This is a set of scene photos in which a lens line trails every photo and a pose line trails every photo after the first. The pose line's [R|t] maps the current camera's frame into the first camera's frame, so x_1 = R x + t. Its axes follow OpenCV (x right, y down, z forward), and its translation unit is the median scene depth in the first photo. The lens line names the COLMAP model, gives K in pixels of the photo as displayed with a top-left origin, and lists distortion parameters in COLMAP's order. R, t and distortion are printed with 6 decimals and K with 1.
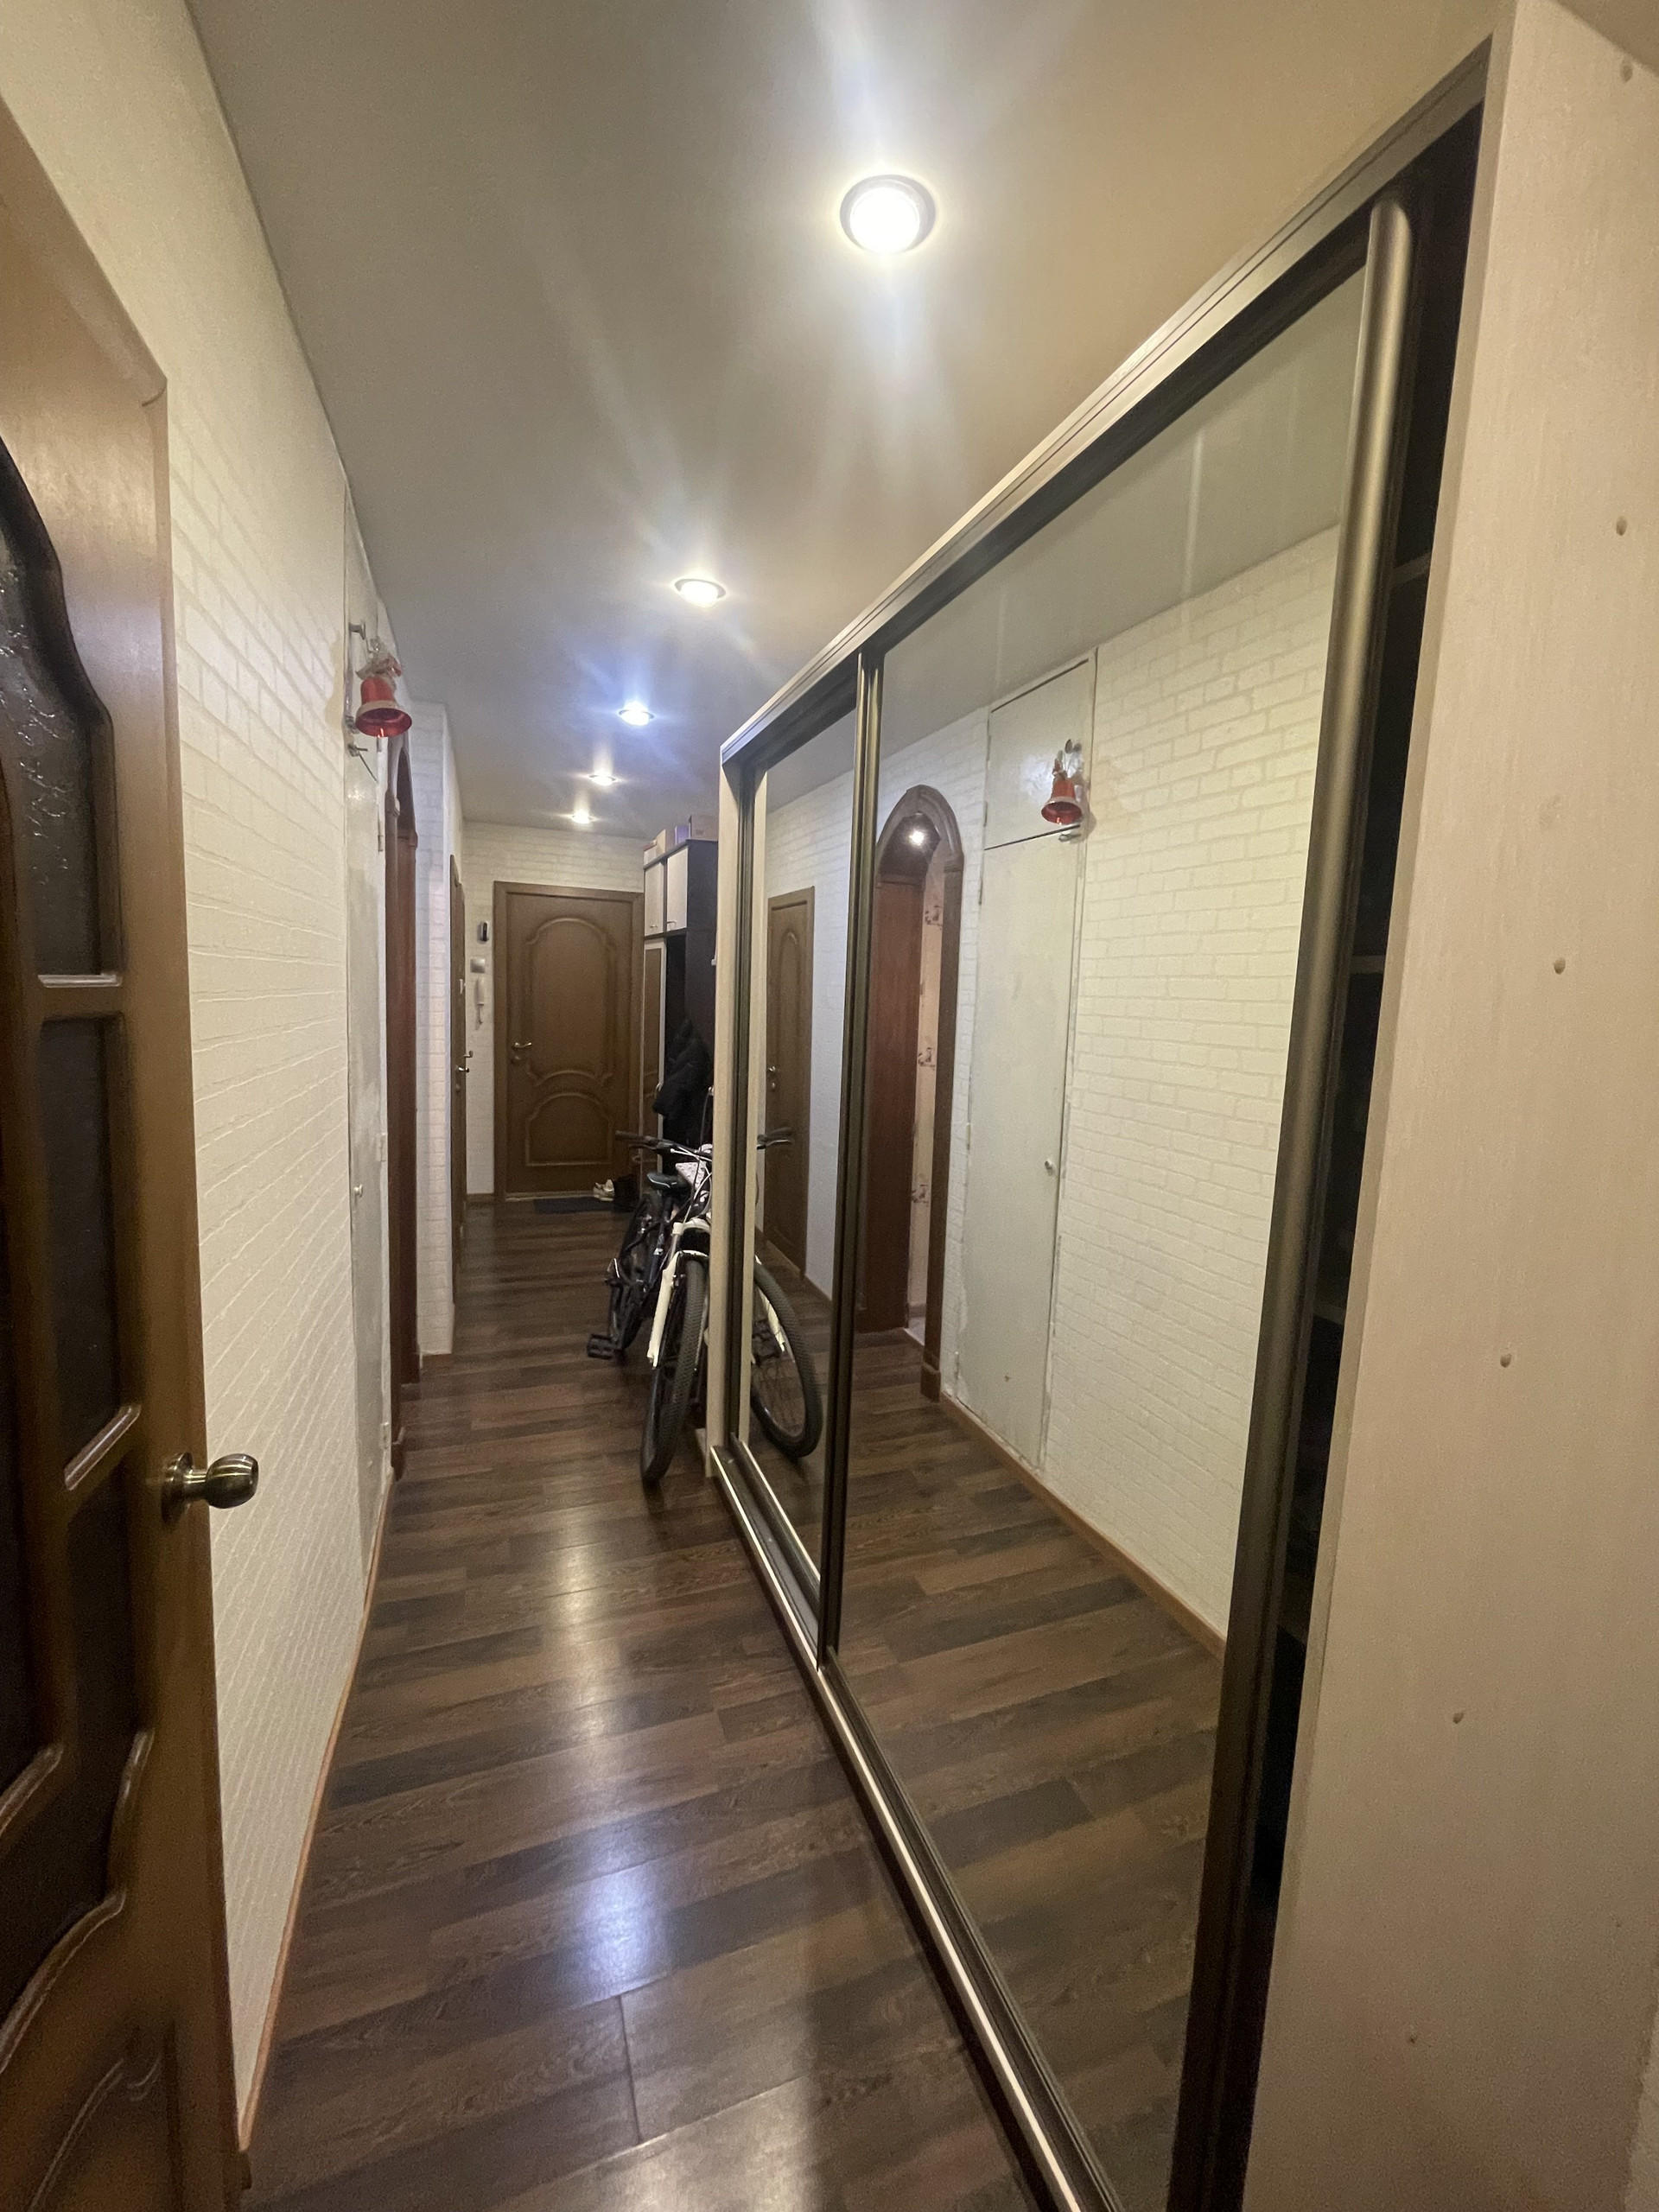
lens RADIAL K [[899.9, 0, 844.9], [0, 899.9, 1096.0], [0, 0, 1]] dist [-0.004392, 0.001380]
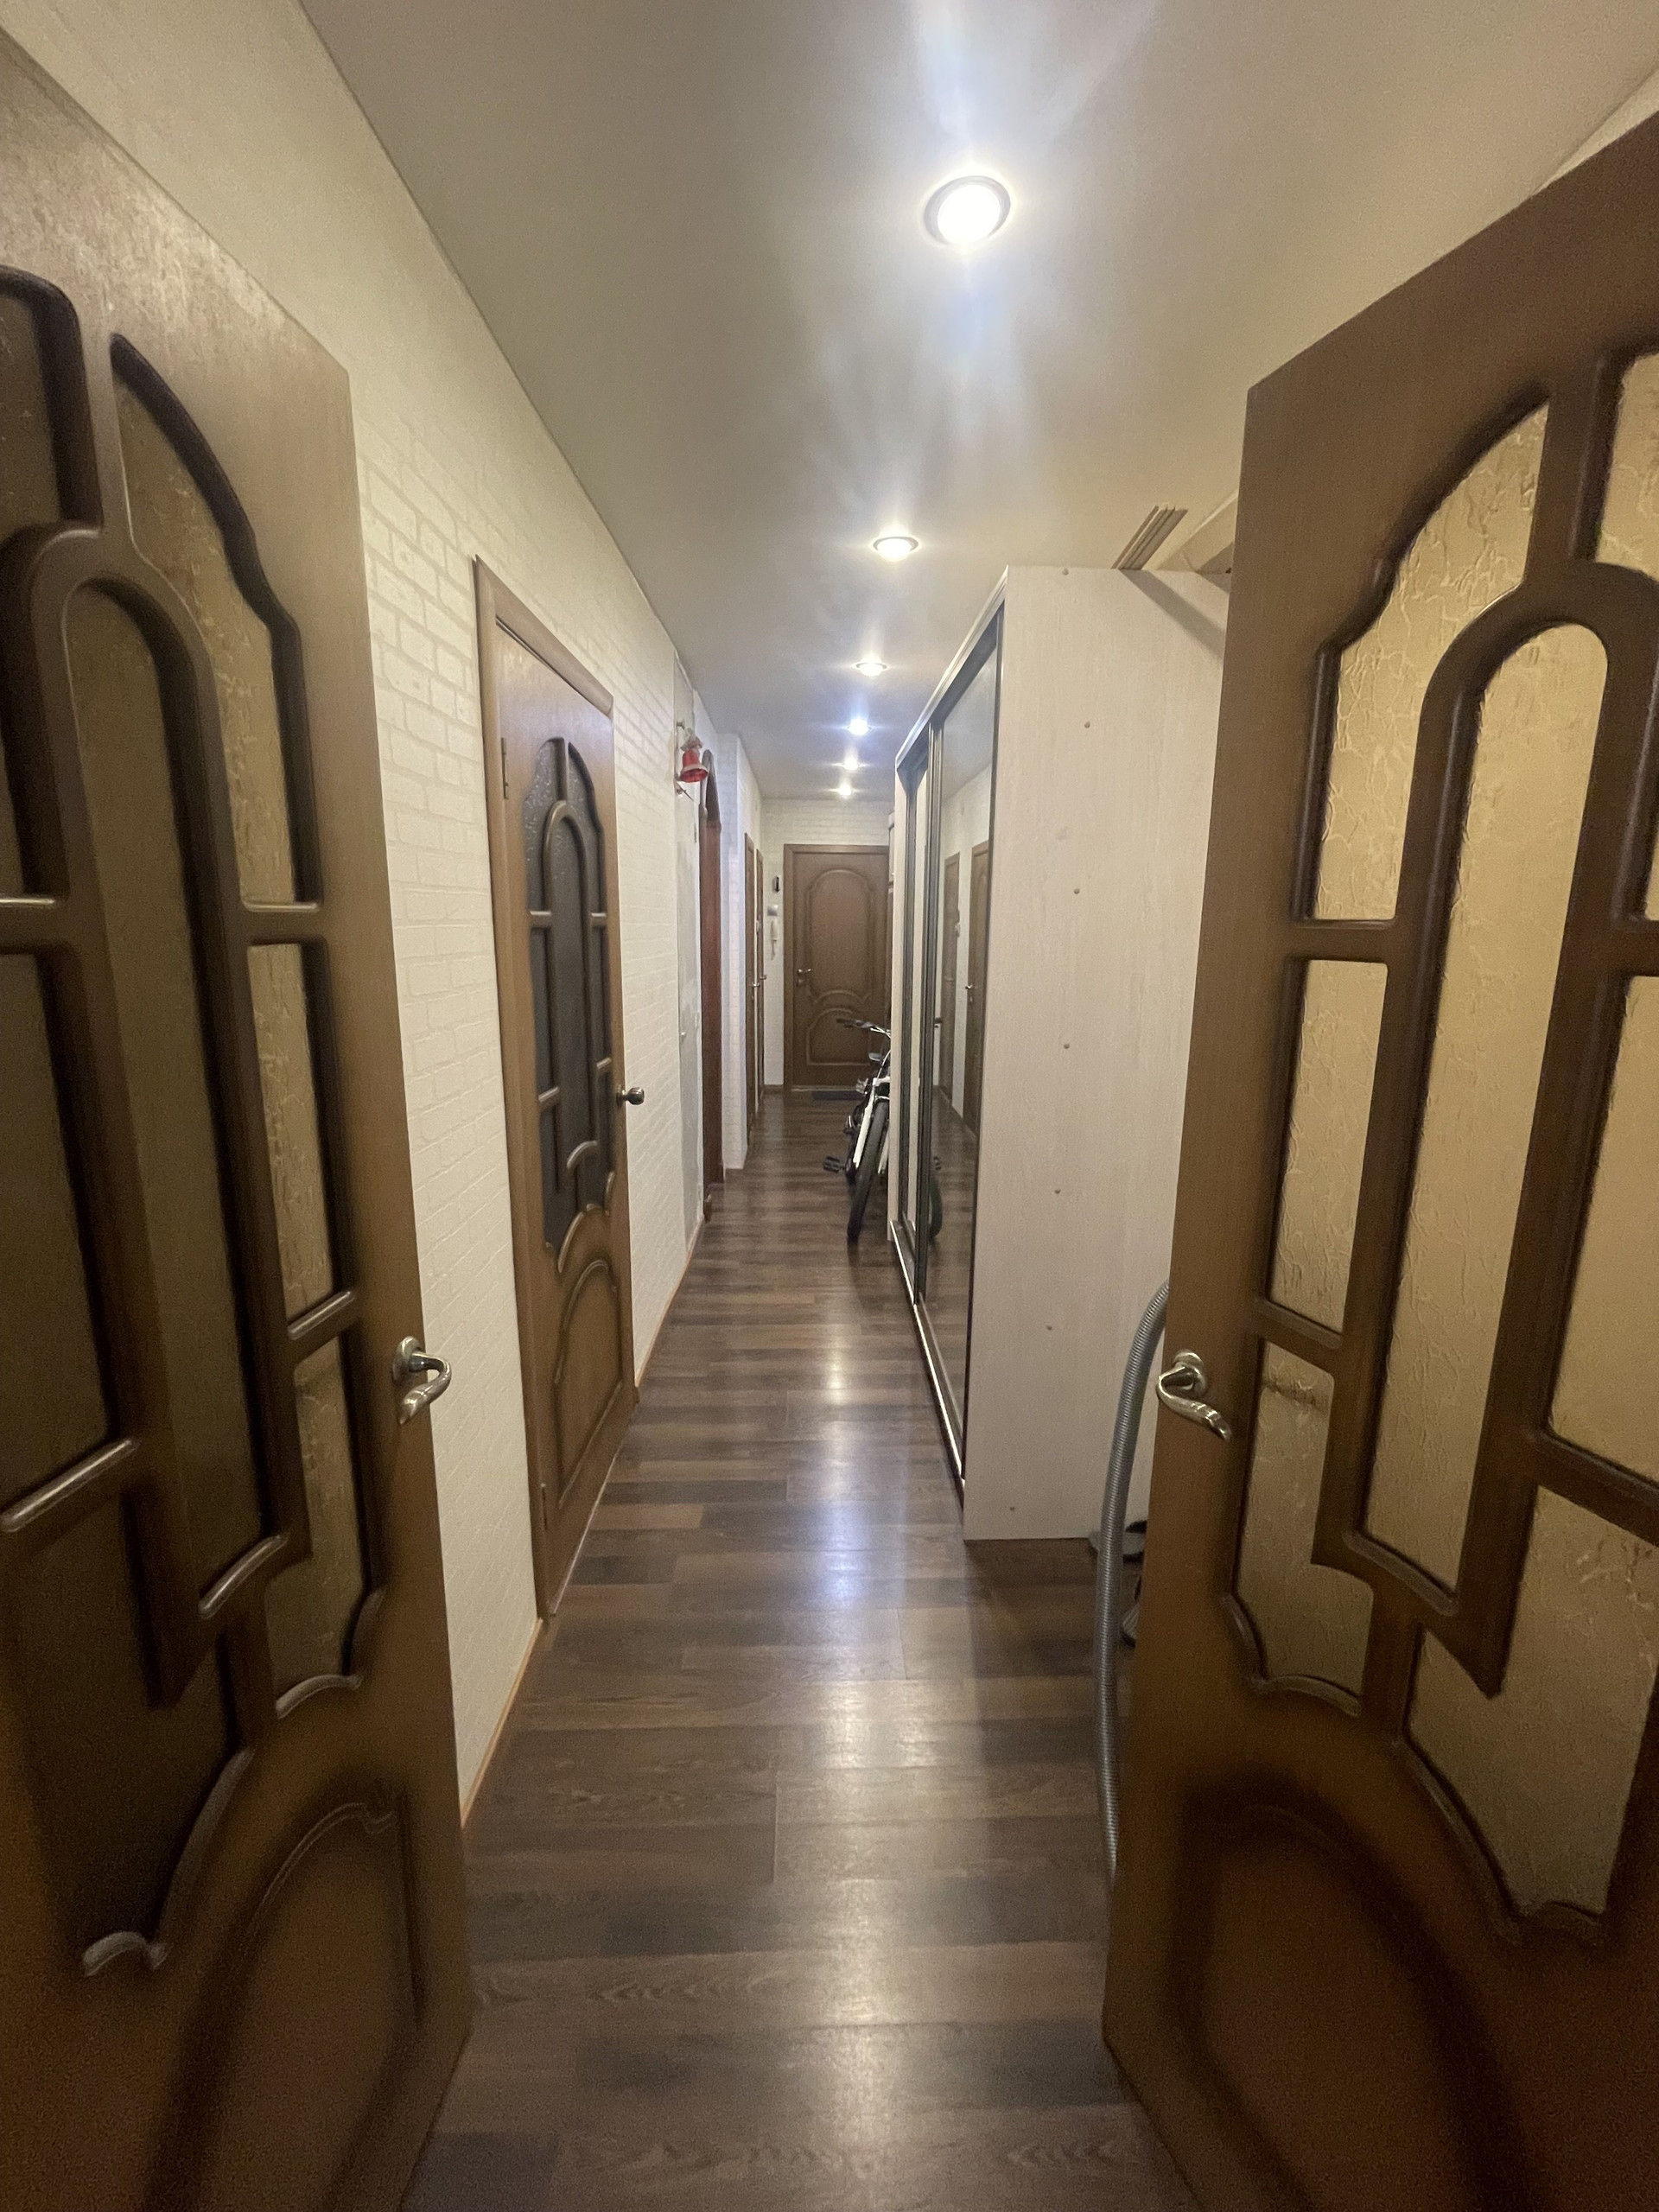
lens RADIAL K [[899.9, 0, 834.4], [0, 899.9, 1123.2], [0, 0, 1]] dist [-0.004392, 0.001380]
pose [[0.940009, 0.044532, -0.338230, 0.170845], [-0.012561, 0.995289, 0.096132, 0.046441], [0.340918, -0.086116, 0.936141, -0.284738]]
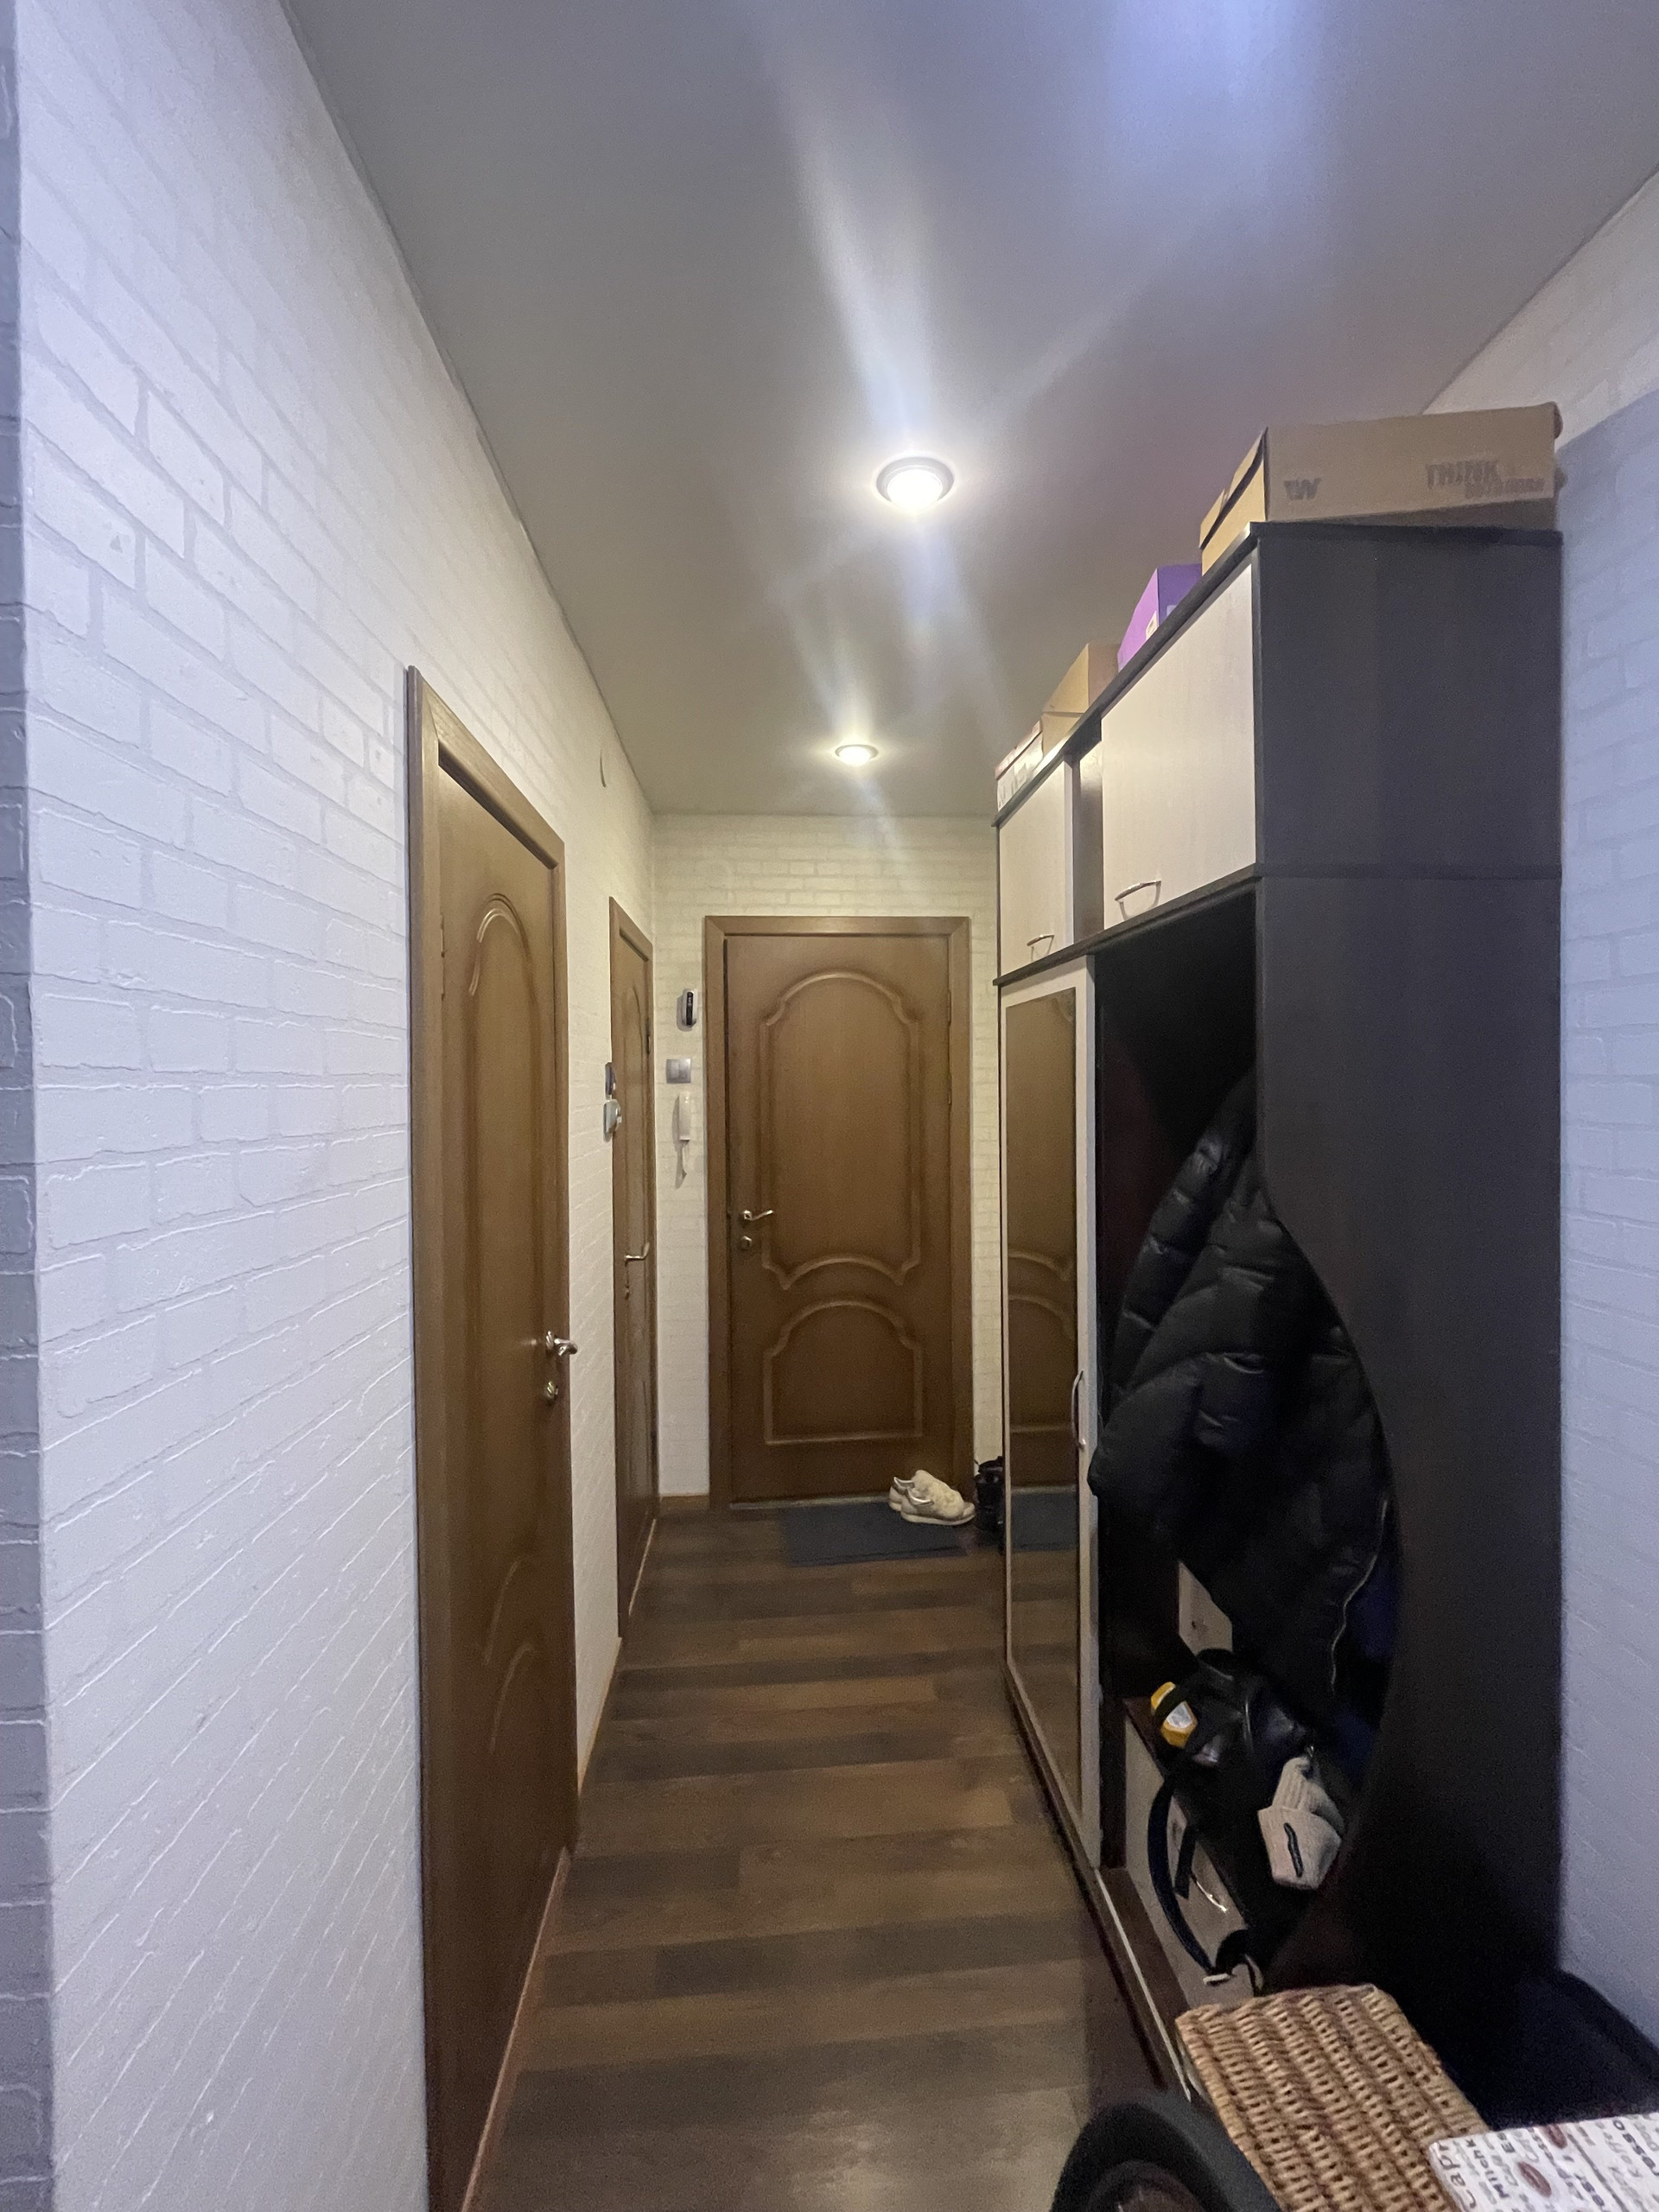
lens RADIAL K [[899.9, 0, 841.2], [0, 899.9, 1093.7], [0, 0, 1]] dist [-0.004392, 0.001380]
pose [[0.950934, -0.047705, -0.305694, -0.186989], [0.014897, 0.993955, -0.108769, -0.088696], [0.309035, 0.098878, 0.945897, 0.653474]]
